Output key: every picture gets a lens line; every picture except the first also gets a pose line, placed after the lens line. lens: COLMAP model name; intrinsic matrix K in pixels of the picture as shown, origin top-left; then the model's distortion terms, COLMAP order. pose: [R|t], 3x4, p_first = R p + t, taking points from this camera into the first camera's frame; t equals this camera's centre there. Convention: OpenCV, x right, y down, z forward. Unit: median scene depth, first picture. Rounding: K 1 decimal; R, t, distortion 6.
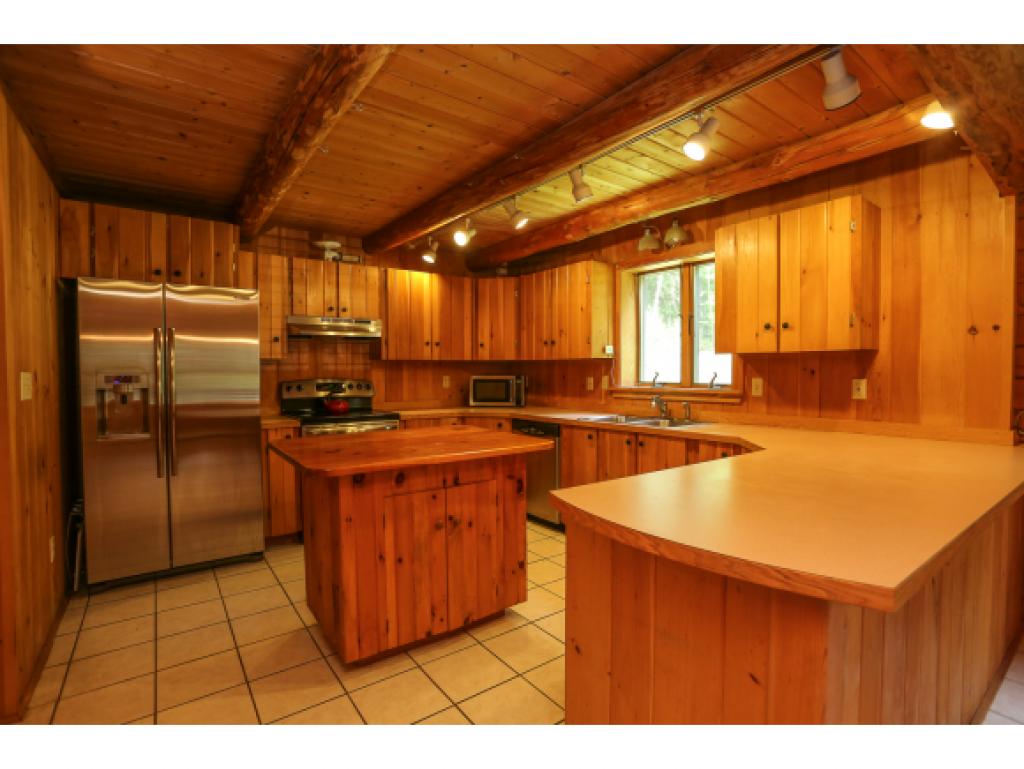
lens RADIAL K [[498.3, 0, 512.0], [0, 498.3, 389.6], [0, 0, 1]] dist [-0.044961, 0.015596]
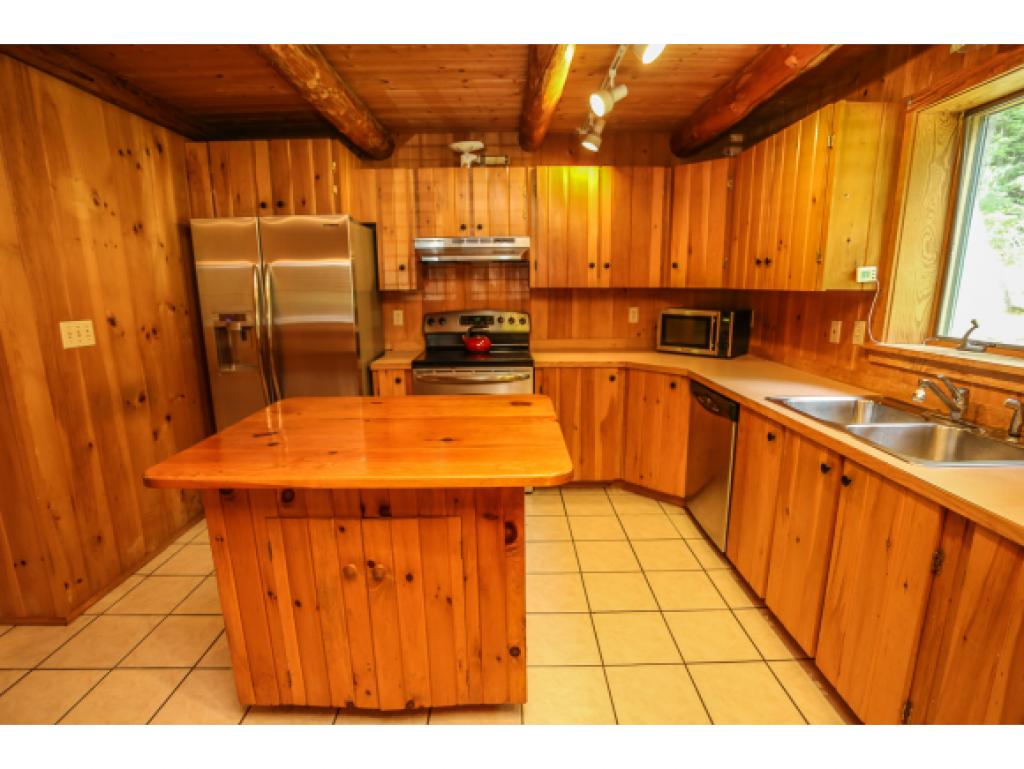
lens RADIAL K [[498.3, 0, 511.6], [0, 498.3, 383.9], [0, 0, 1]] dist [-0.044961, 0.015596]
pose [[0.809324, 0.114180, -0.576158, 0.203483], [-0.016894, 0.985043, 0.171479, -0.047758], [0.587119, -0.129049, 0.799148, 0.340692]]
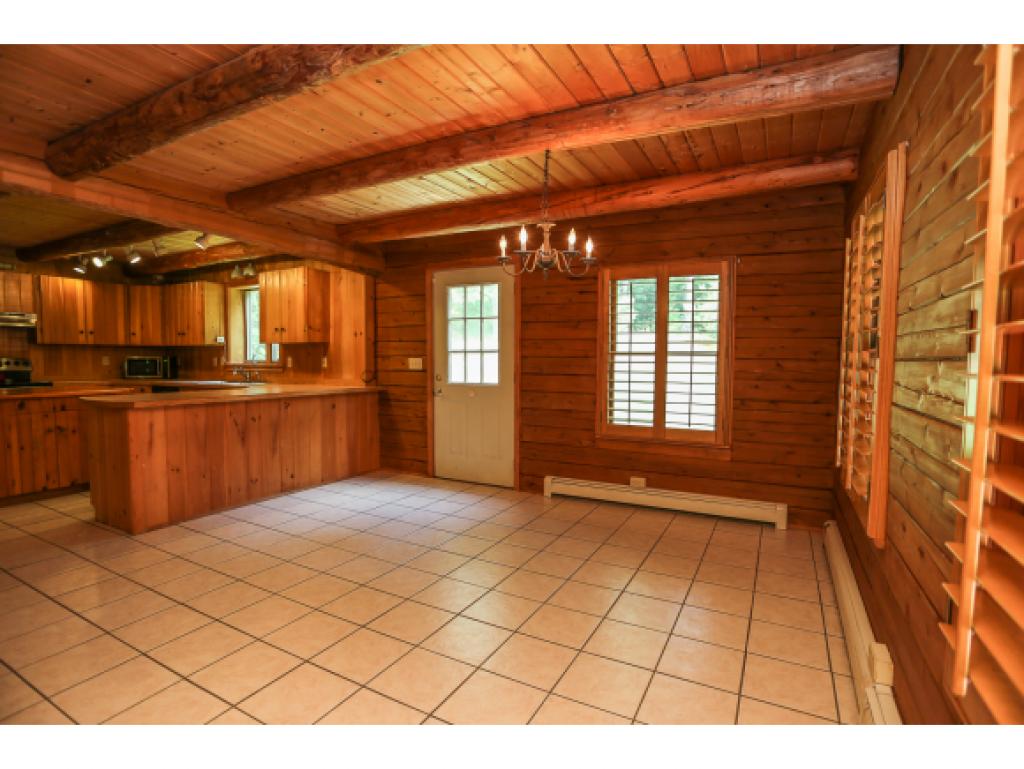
lens RADIAL K [[498.3, 0, 508.2], [0, 498.3, 387.5], [0, 0, 1]] dist [-0.044961, 0.015596]
pose [[0.907018, -0.015736, 0.420799, 0.363293], [0.006699, 0.999714, 0.022945, 0.040874], [-0.421040, -0.017992, 0.906864, -0.776913]]
